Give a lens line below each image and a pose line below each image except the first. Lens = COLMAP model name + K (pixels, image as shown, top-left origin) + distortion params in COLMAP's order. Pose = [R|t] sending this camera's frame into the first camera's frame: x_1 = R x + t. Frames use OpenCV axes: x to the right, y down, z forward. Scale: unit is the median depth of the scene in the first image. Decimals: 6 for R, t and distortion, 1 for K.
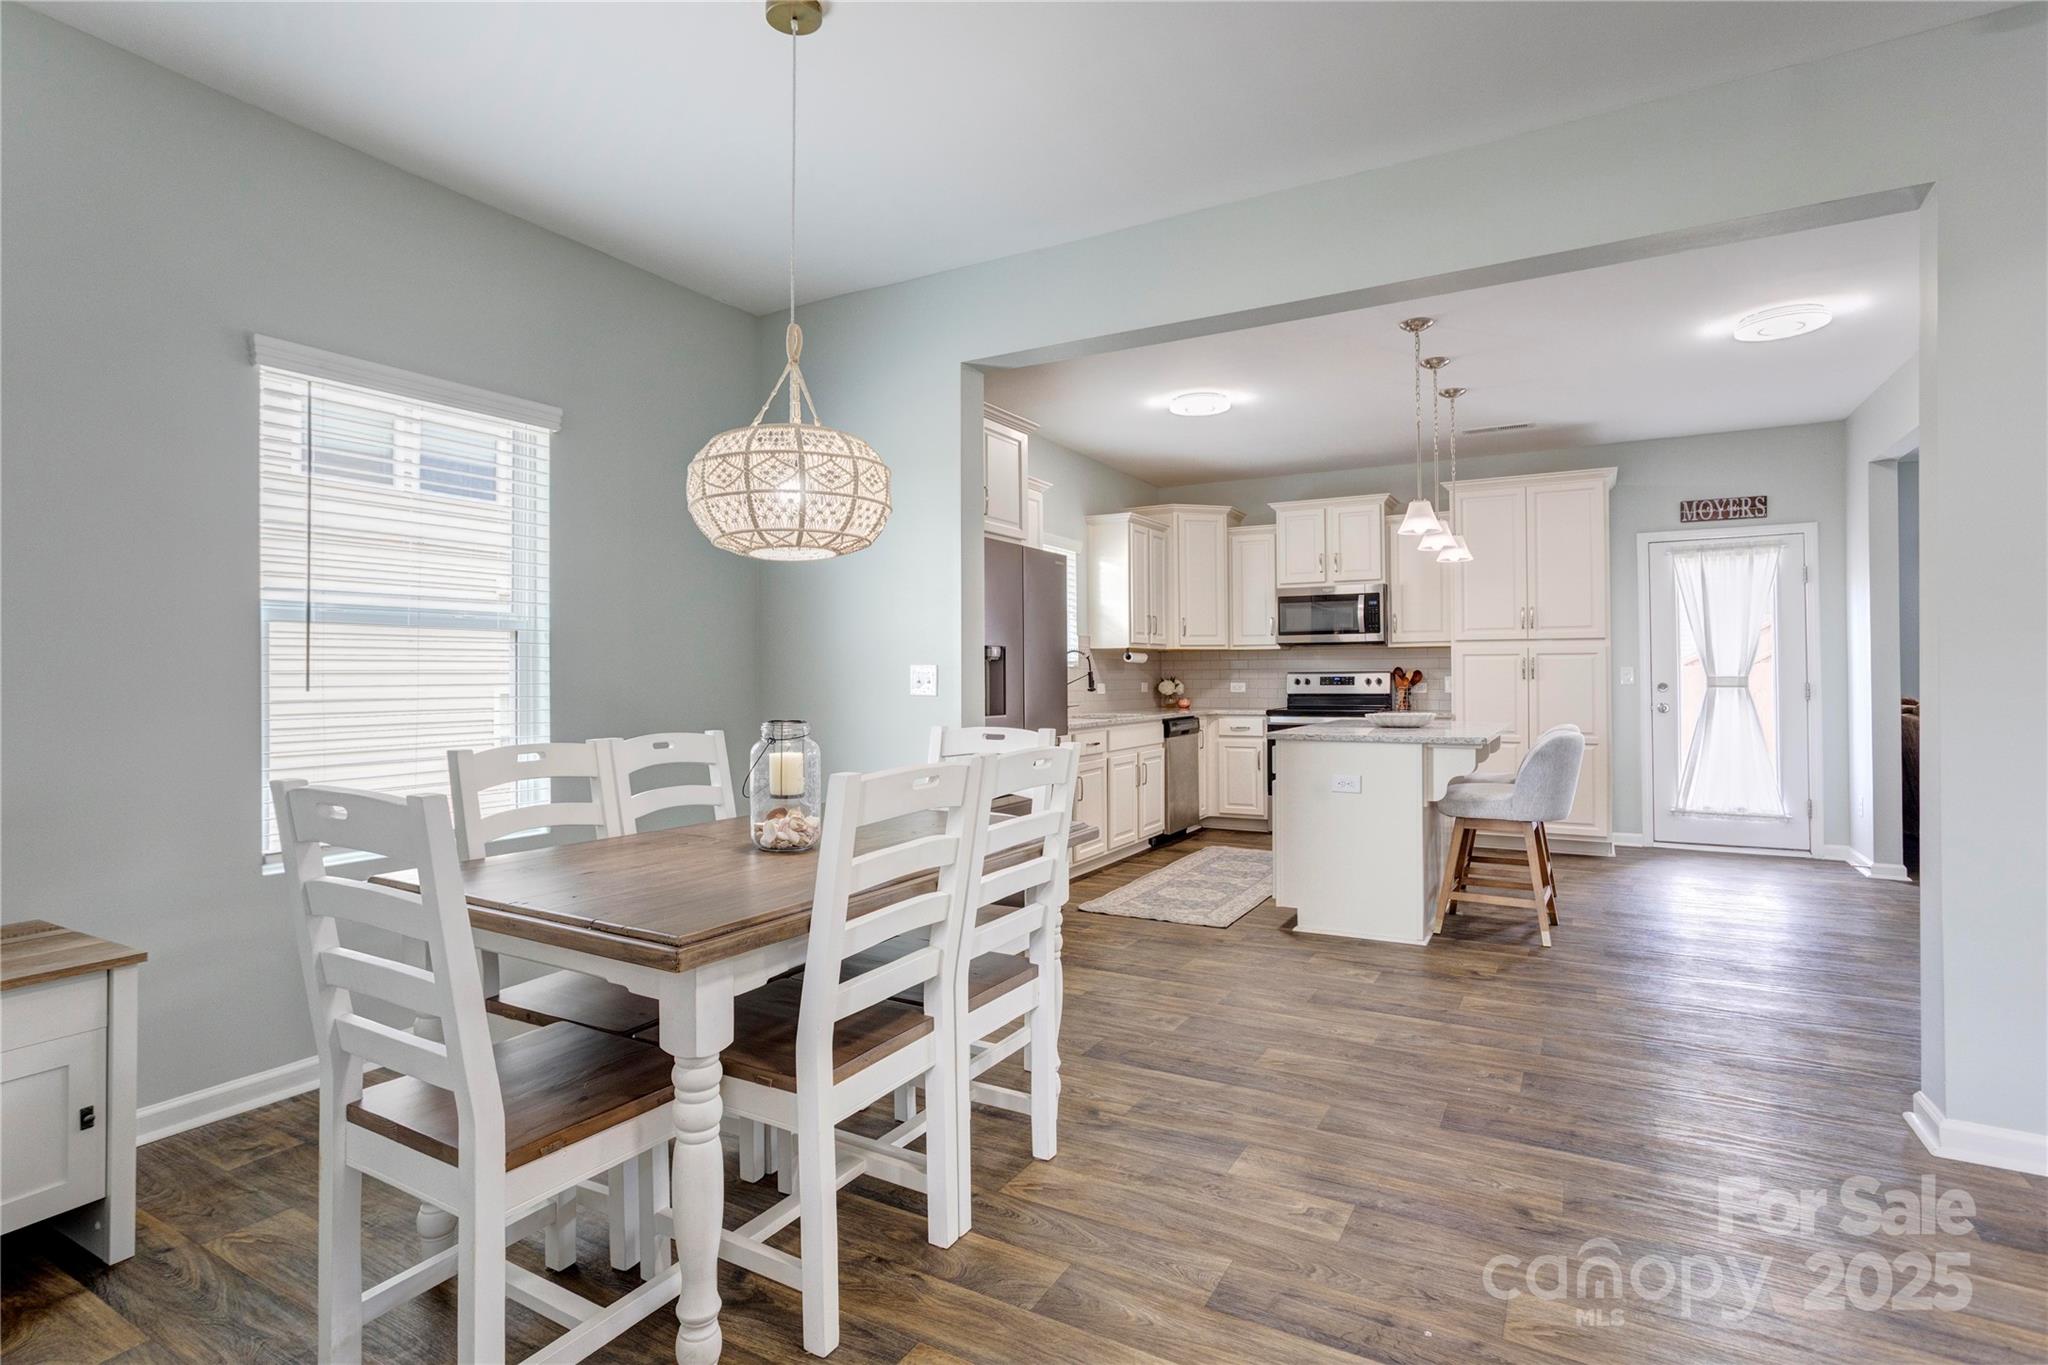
lens RADIAL K [[1021.4, 0, 959.1], [0, 1021.4, 662.0], [0, 0, 1]] dist [-0.049450, 0.024803]
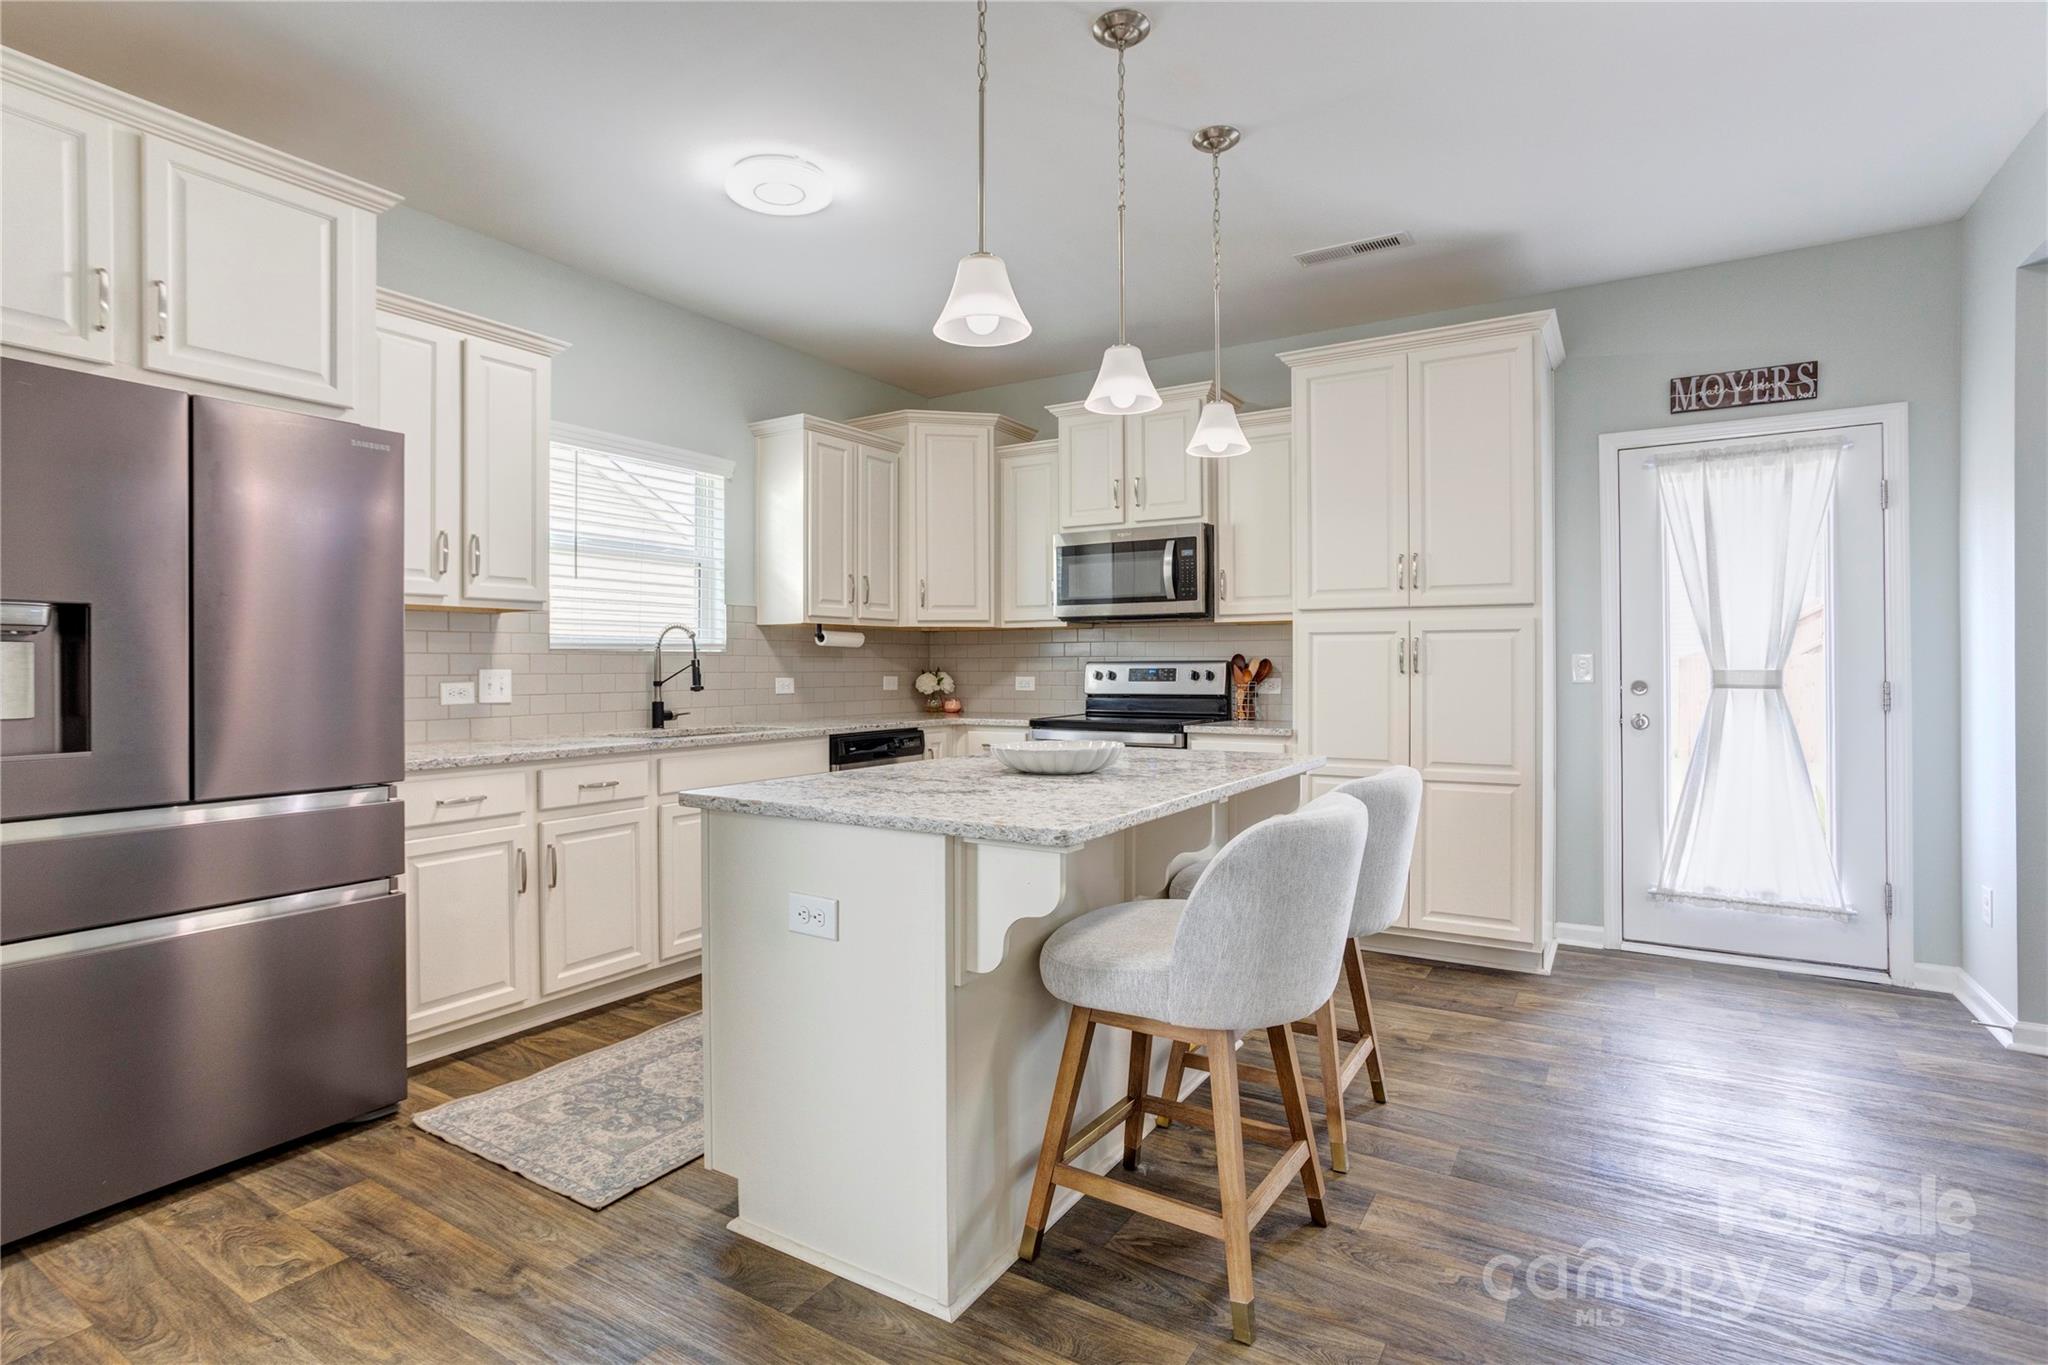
lens RADIAL K [[1007.6, 0, 983.6], [0, 1007.6, 661.3], [0, 0, 1]] dist [-0.048793, 0.026200]
pose [[0.999758, 0.002051, -0.021912, 0.317623], [-0.001833, 0.999949, 0.009941, 0.004040], [0.021932, -0.009899, 0.999710, 0.391181]]
